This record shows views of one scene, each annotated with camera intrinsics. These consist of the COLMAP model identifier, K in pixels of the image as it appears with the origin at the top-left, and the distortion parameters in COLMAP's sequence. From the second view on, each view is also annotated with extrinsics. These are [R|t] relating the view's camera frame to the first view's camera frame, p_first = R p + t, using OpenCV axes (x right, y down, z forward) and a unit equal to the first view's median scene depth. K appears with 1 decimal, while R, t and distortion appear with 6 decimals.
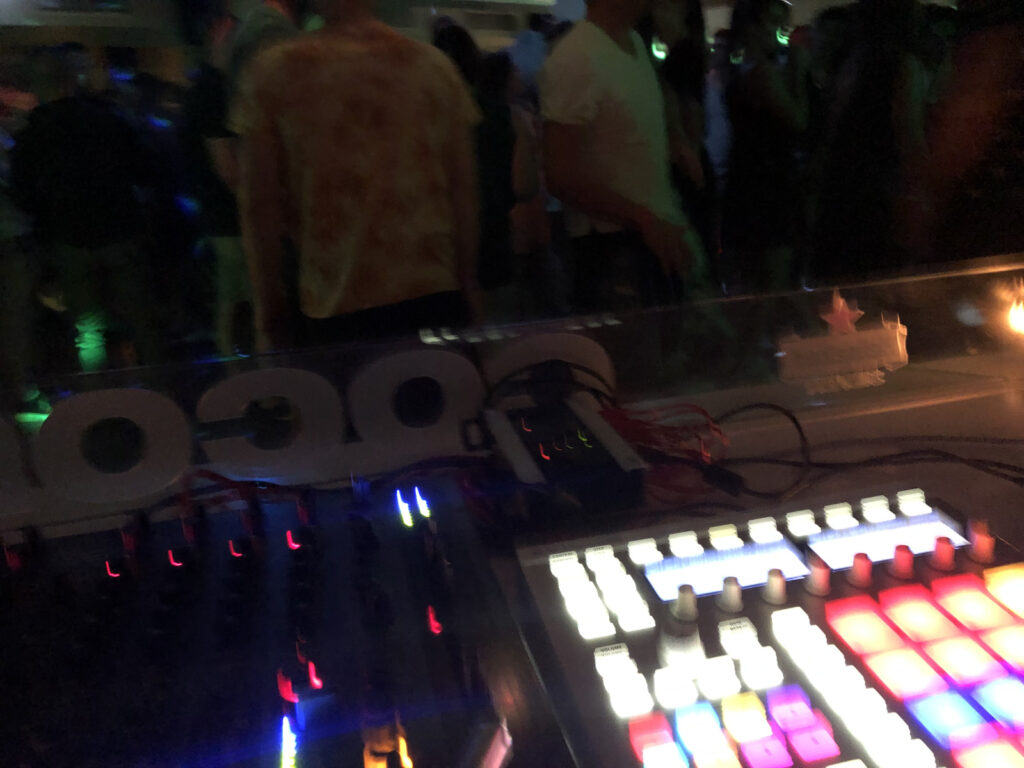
lens RADIAL K [[825.4, 0, 520.4], [0, 825.4, 381.6], [0, 0, 1]] dist [0.091876, -0.023982]
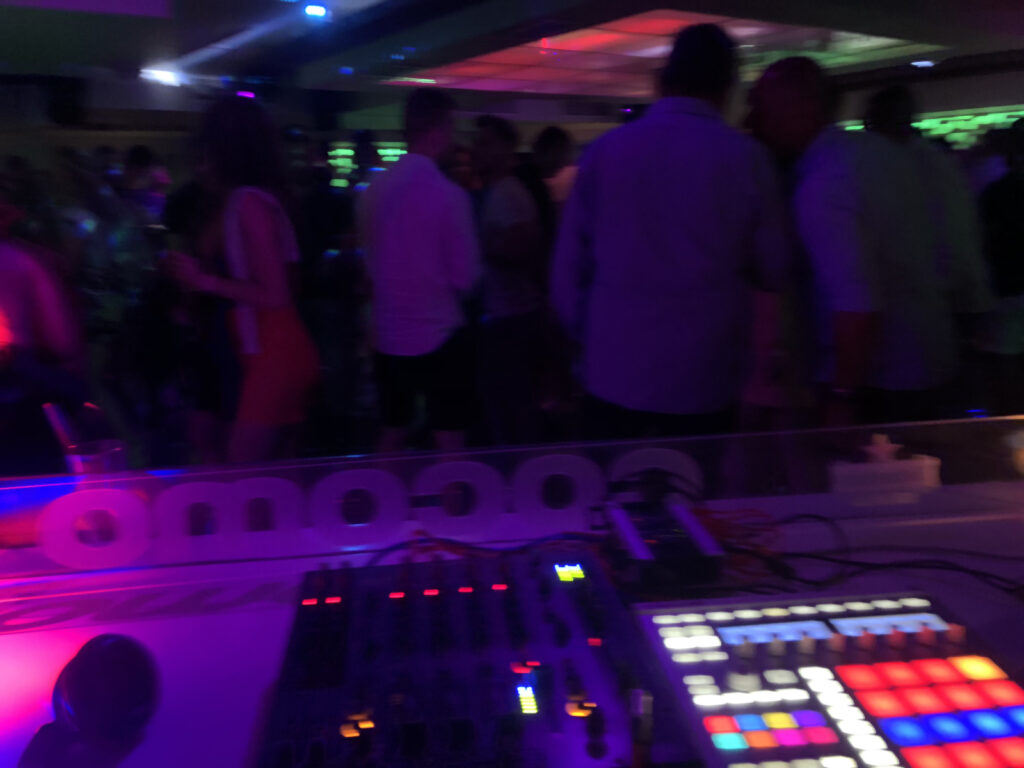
lens RADIAL K [[825.4, 0, 505.8], [0, 825.4, 391.0], [0, 0, 1]] dist [0.091876, -0.023982]
pose [[0.992434, 0.069498, -0.101217, -0.089588], [-0.075083, 0.995797, -0.052452, -0.071744], [0.097146, 0.059654, 0.993481, -0.458012]]
